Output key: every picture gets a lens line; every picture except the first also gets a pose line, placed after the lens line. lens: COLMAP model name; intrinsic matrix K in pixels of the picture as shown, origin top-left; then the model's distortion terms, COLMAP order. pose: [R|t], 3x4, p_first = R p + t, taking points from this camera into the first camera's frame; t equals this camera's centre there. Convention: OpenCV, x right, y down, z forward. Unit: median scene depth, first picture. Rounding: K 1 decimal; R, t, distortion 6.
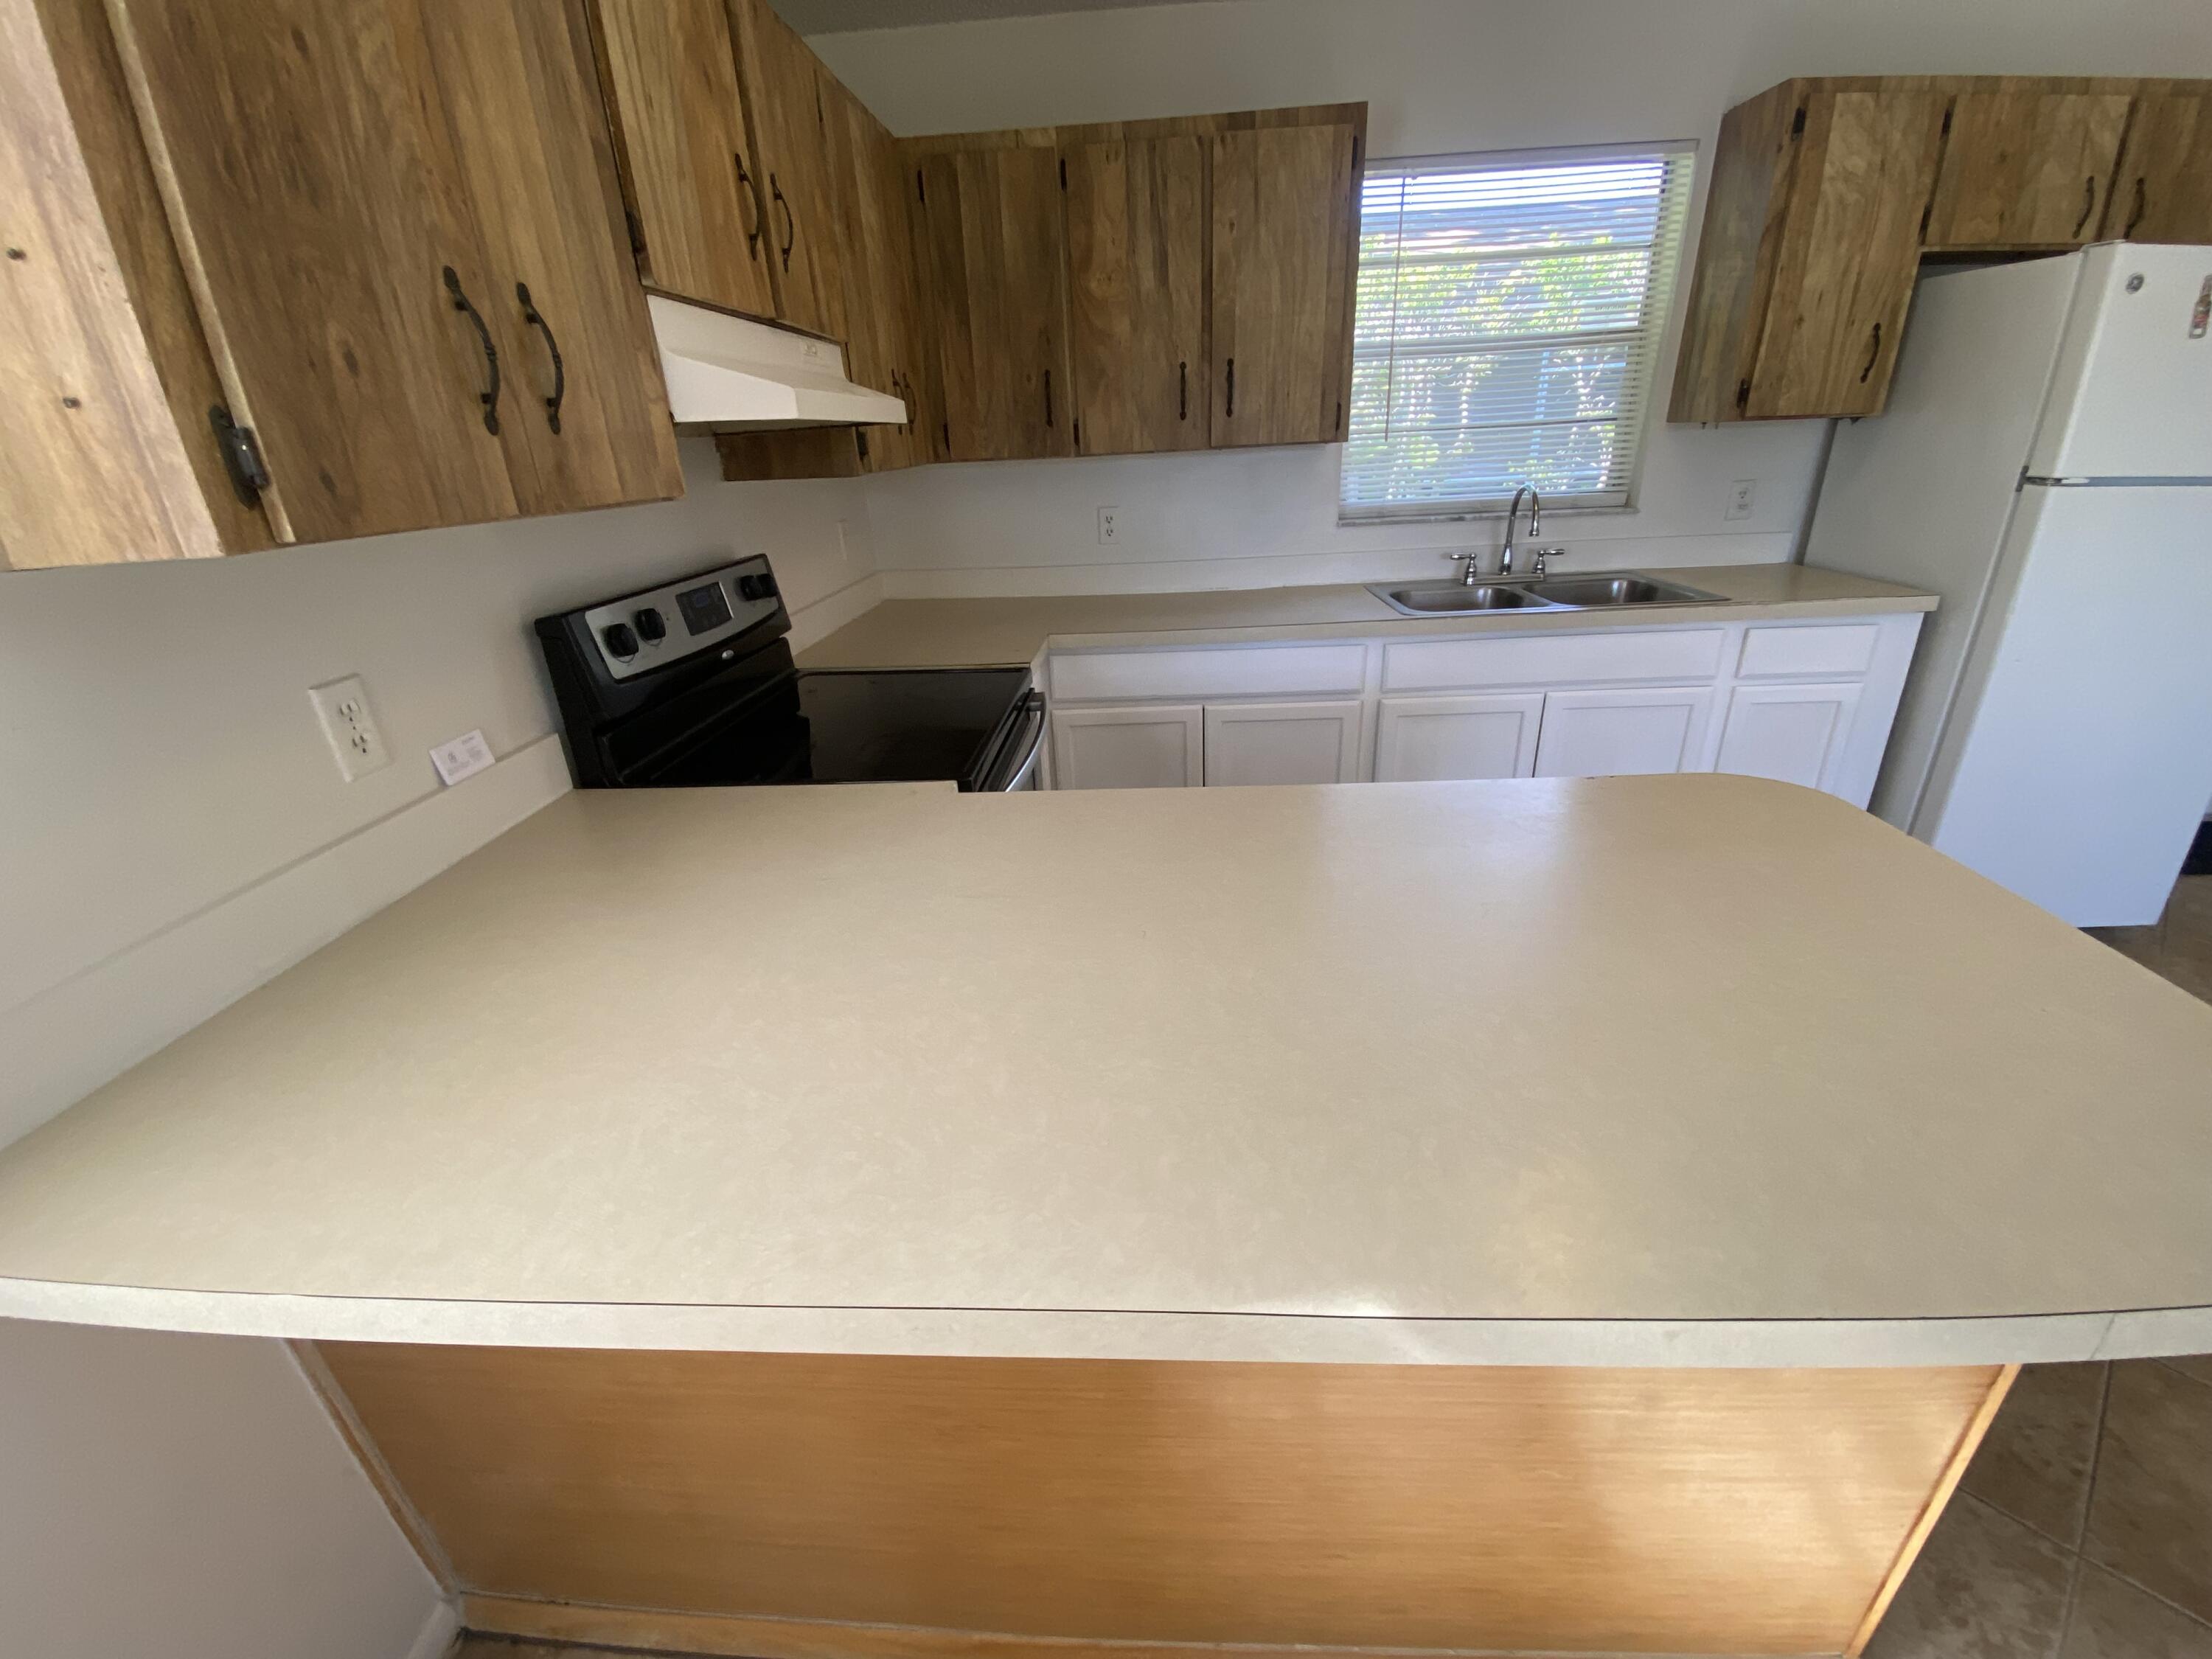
lens RADIAL K [[898.2, 0, 1106.0], [0, 898.2, 829.5], [0, 0, 1]] dist [0.020908, -0.020486]
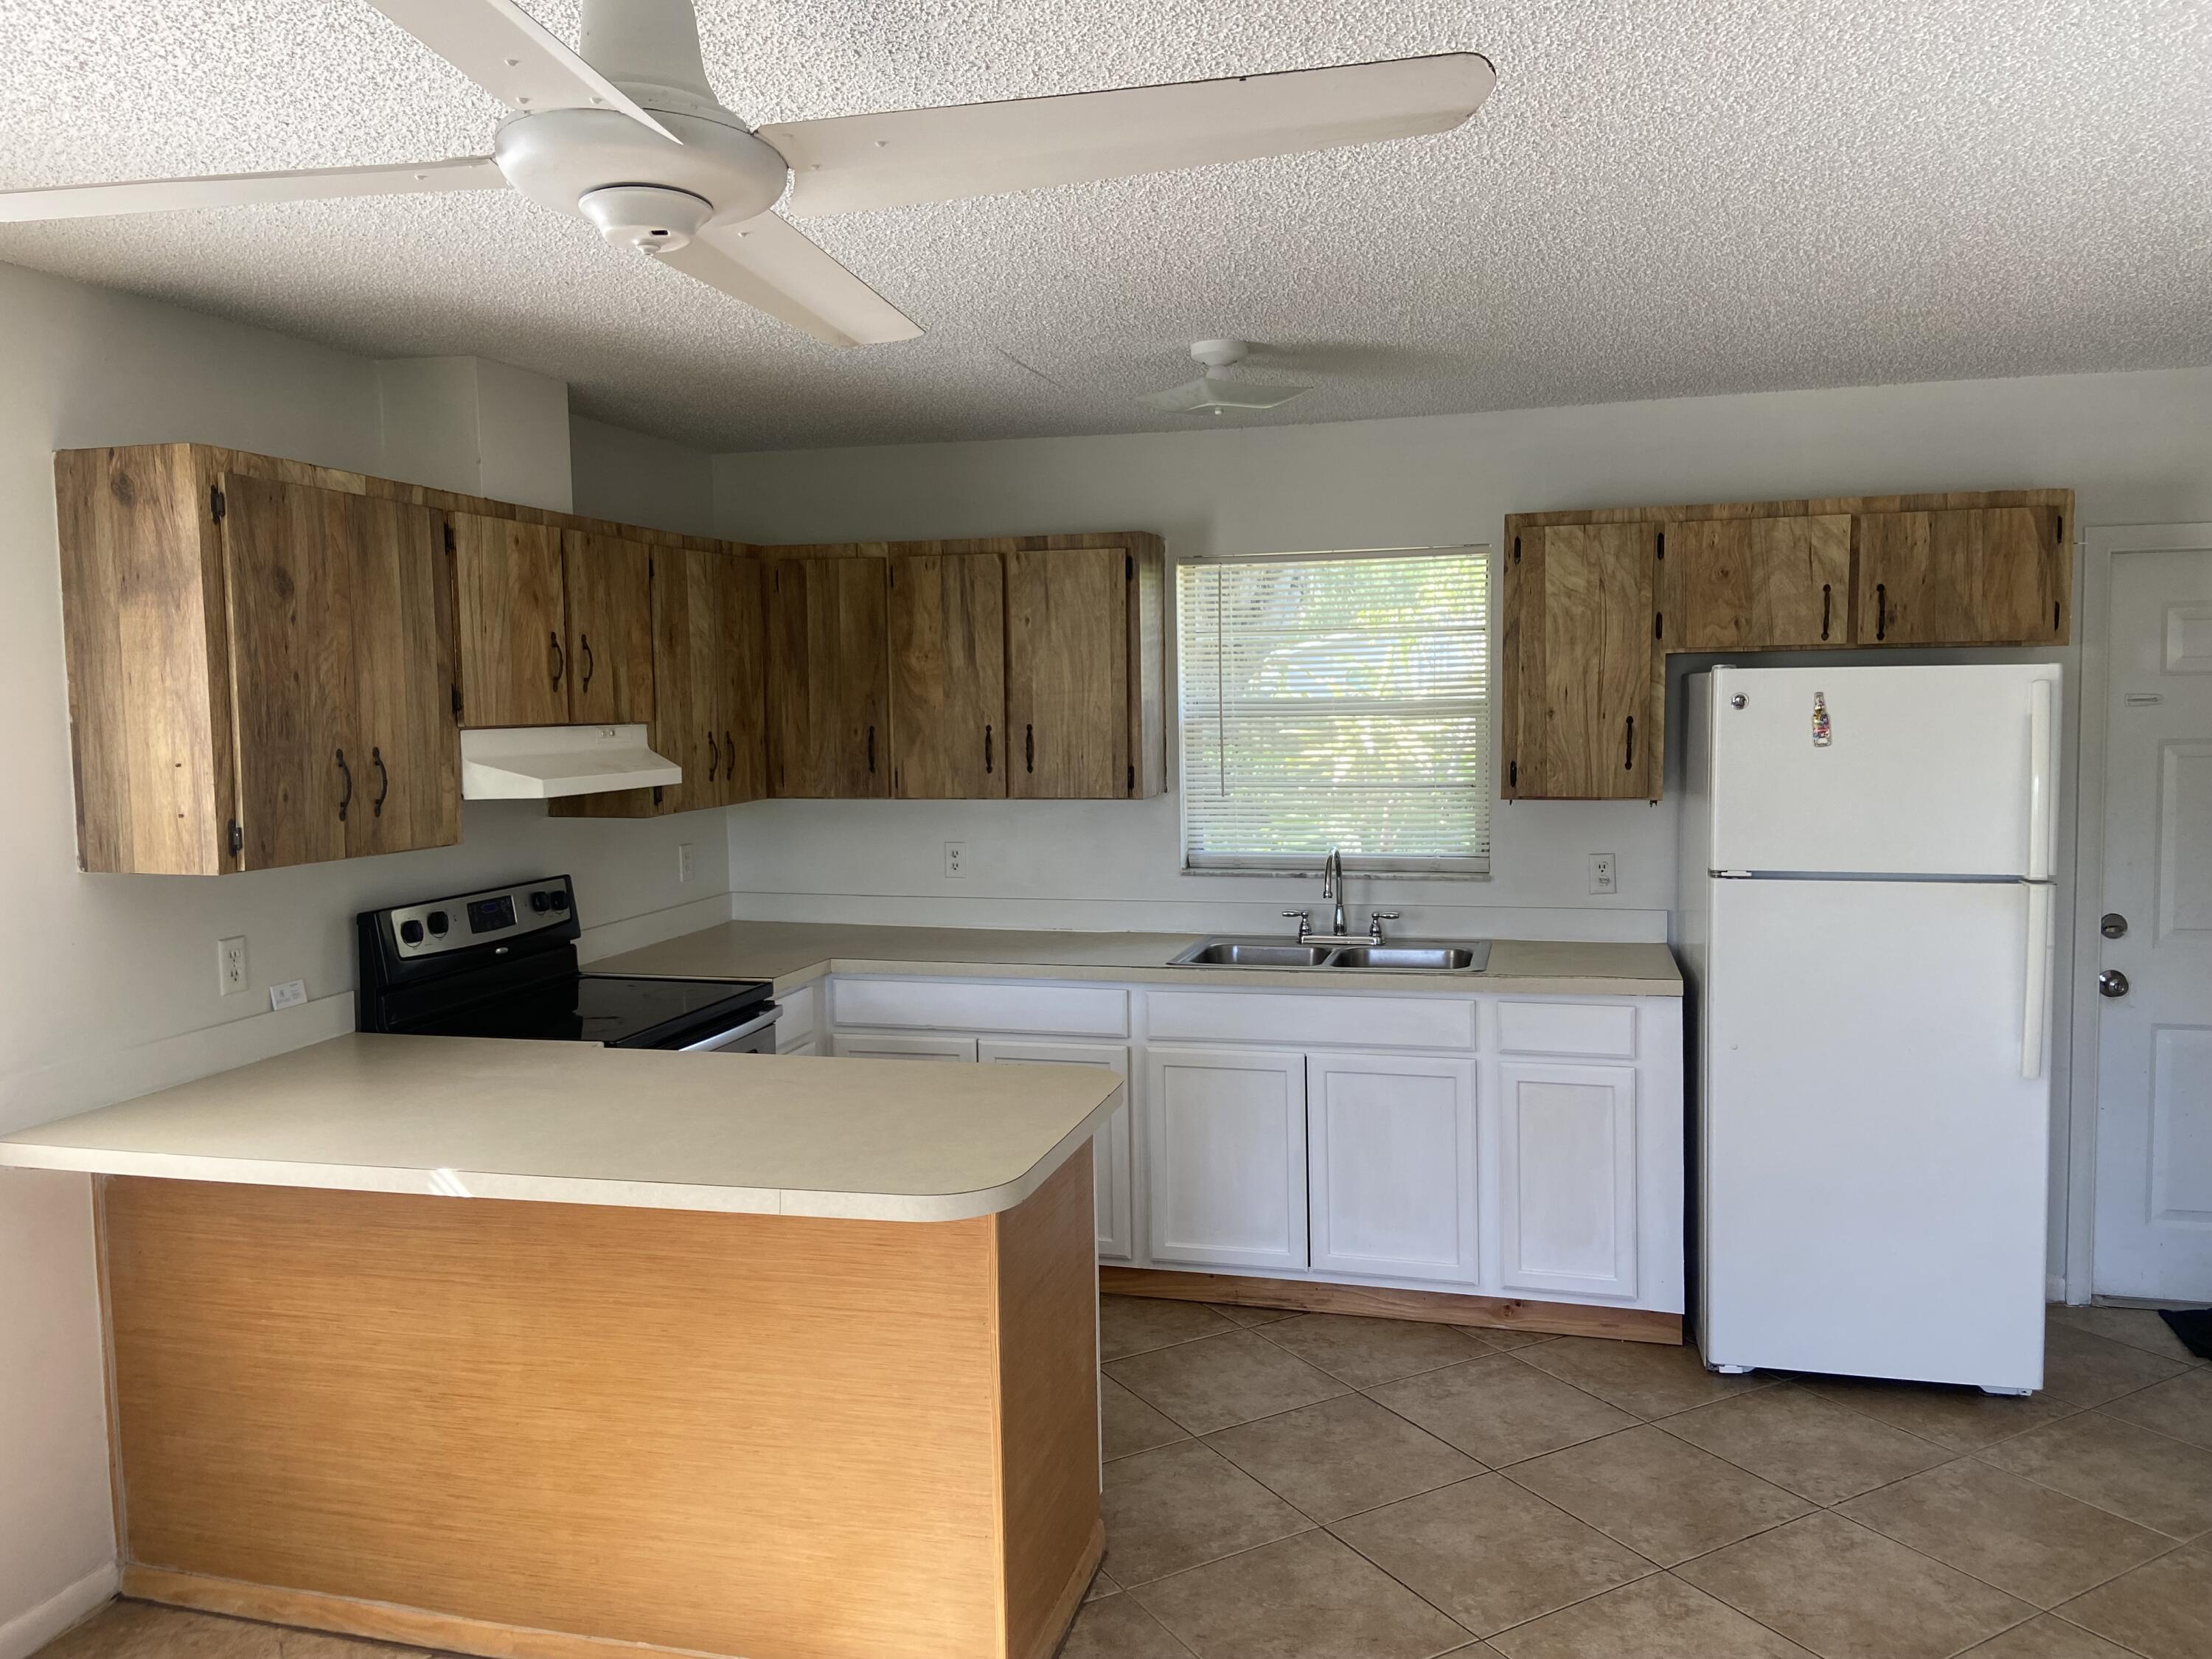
lens RADIAL K [[1655.1, 0, 1099.7], [0, 1655.1, 813.5], [0, 0, 1]] dist [0.117804, -0.142638]
pose [[0.978103, 0.047682, -0.202587, 0.733217], [-0.111380, 0.942203, -0.315989, 0.231860], [0.175811, 0.331634, 0.926882, -0.926709]]
